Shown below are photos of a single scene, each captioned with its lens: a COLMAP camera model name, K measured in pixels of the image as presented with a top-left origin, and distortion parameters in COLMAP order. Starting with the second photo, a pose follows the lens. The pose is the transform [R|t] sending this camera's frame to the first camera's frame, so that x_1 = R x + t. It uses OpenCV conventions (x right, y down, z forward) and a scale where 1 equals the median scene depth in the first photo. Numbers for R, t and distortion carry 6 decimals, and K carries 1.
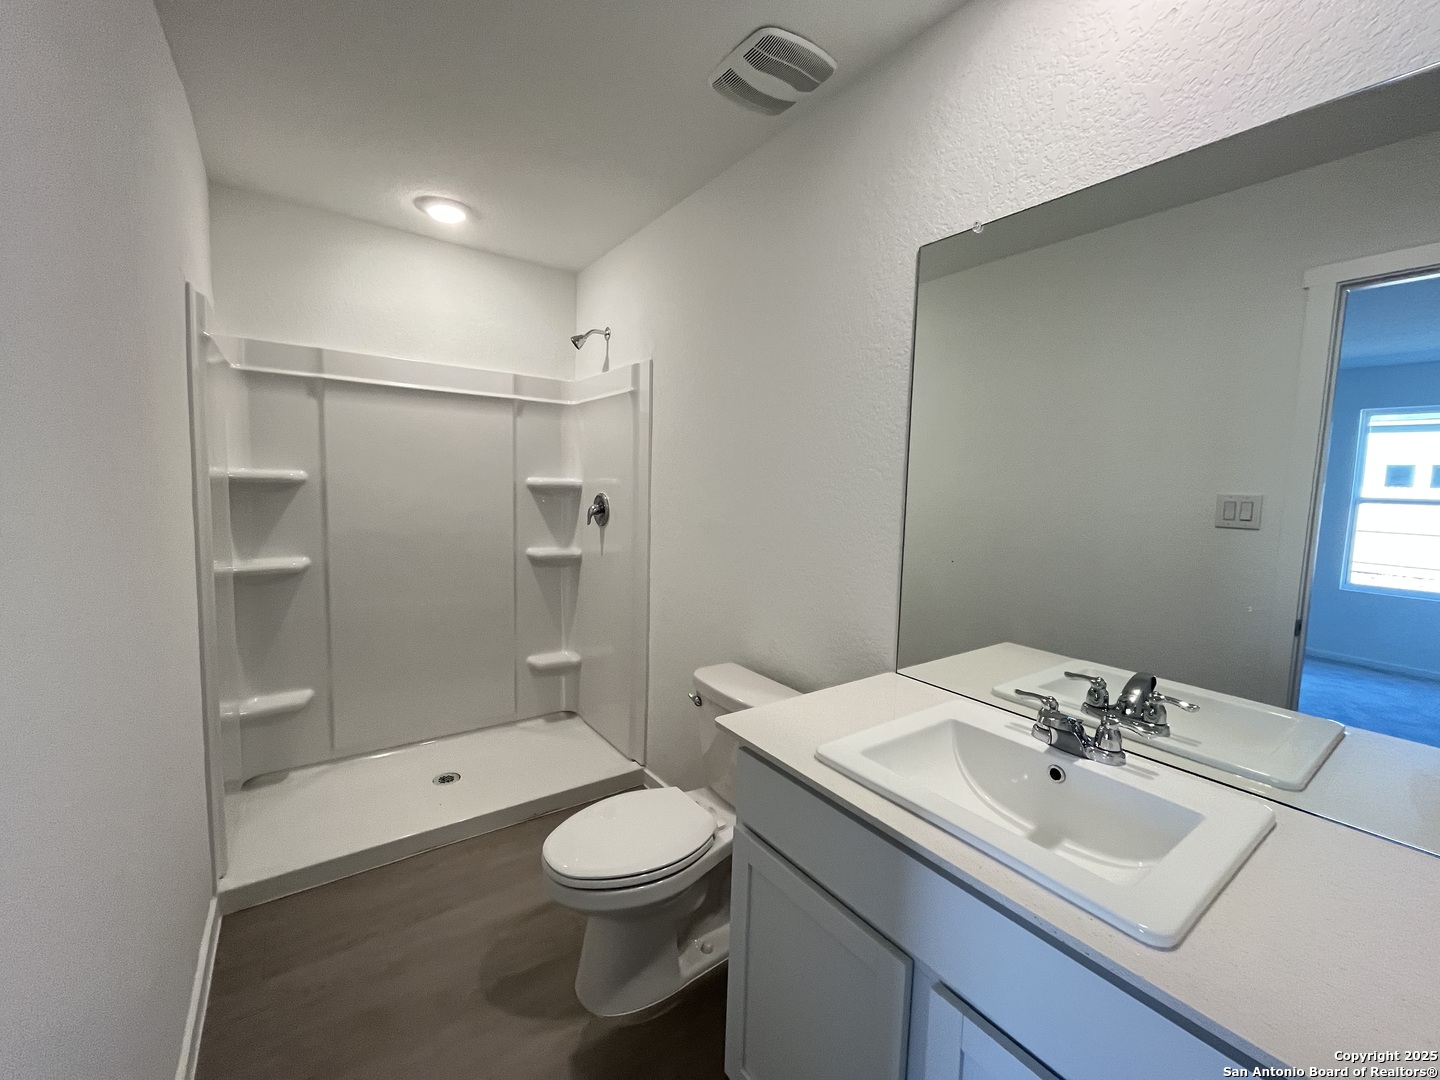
lens RADIAL K [[583.2, 0, 725.7], [0, 583.2, 534.3], [0, 0, 1]] dist [-0.000436, 0.000032]
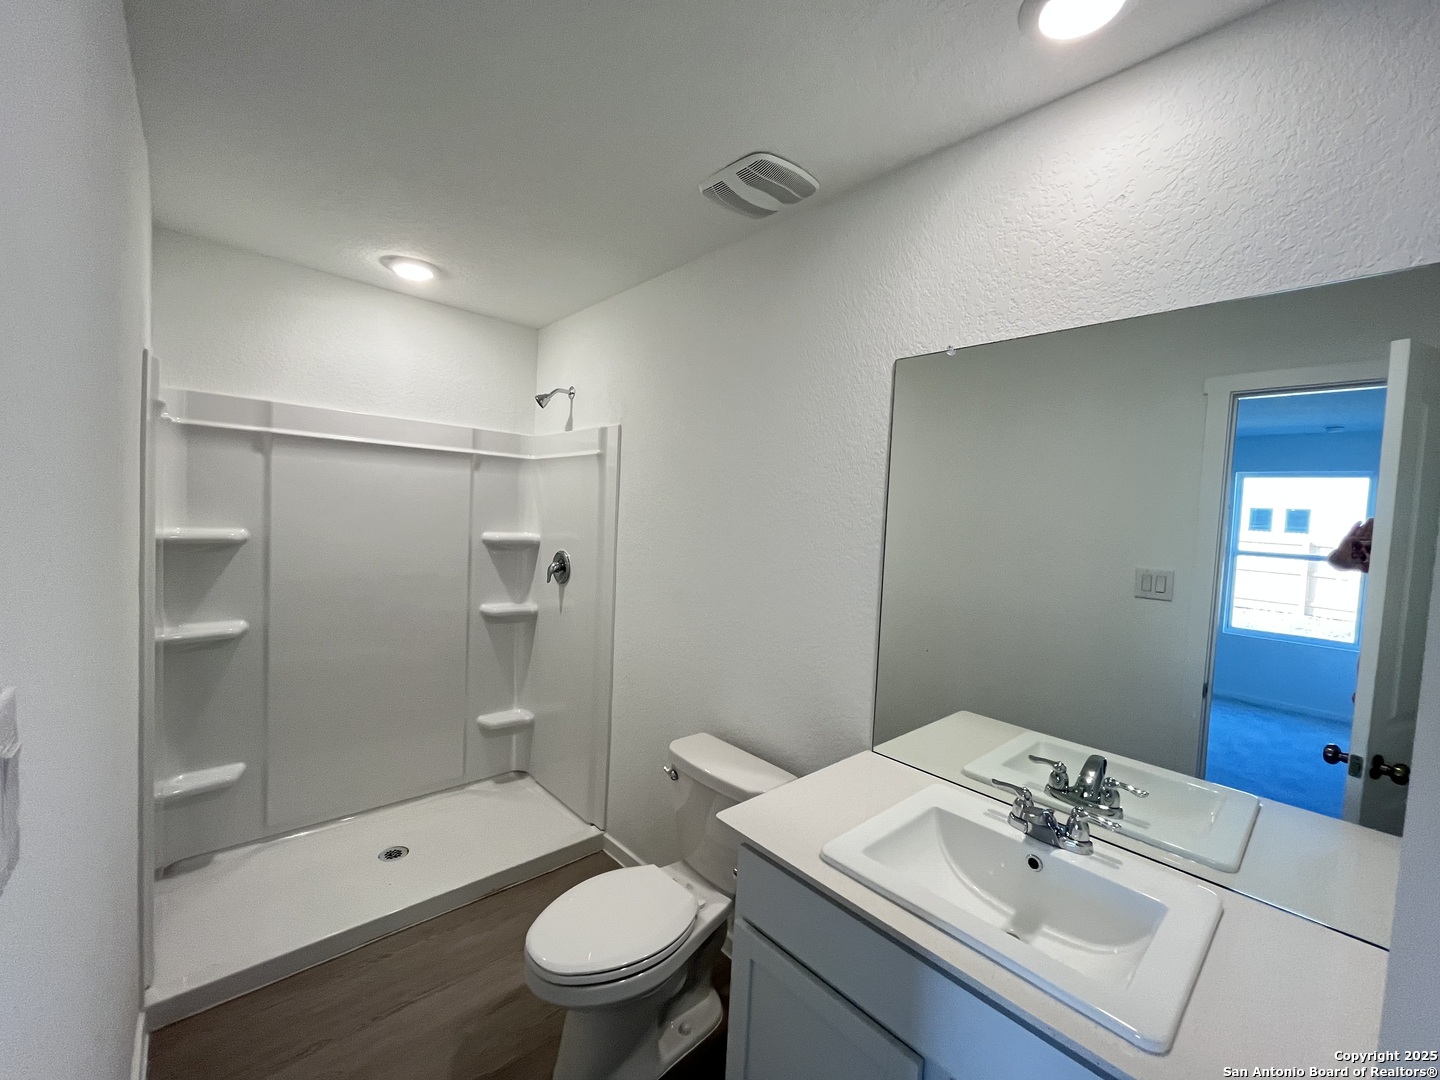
lens RADIAL K [[582.9, 0, 720.0], [0, 582.9, 540.0], [0, 0, 1]] dist [0.000193, -0.000217]
pose [[0.993823, 0.013436, 0.110160, -0.079422], [-0.009444, 0.999282, -0.036680, -0.079719], [-0.110574, 0.035413, 0.993237, -0.026302]]
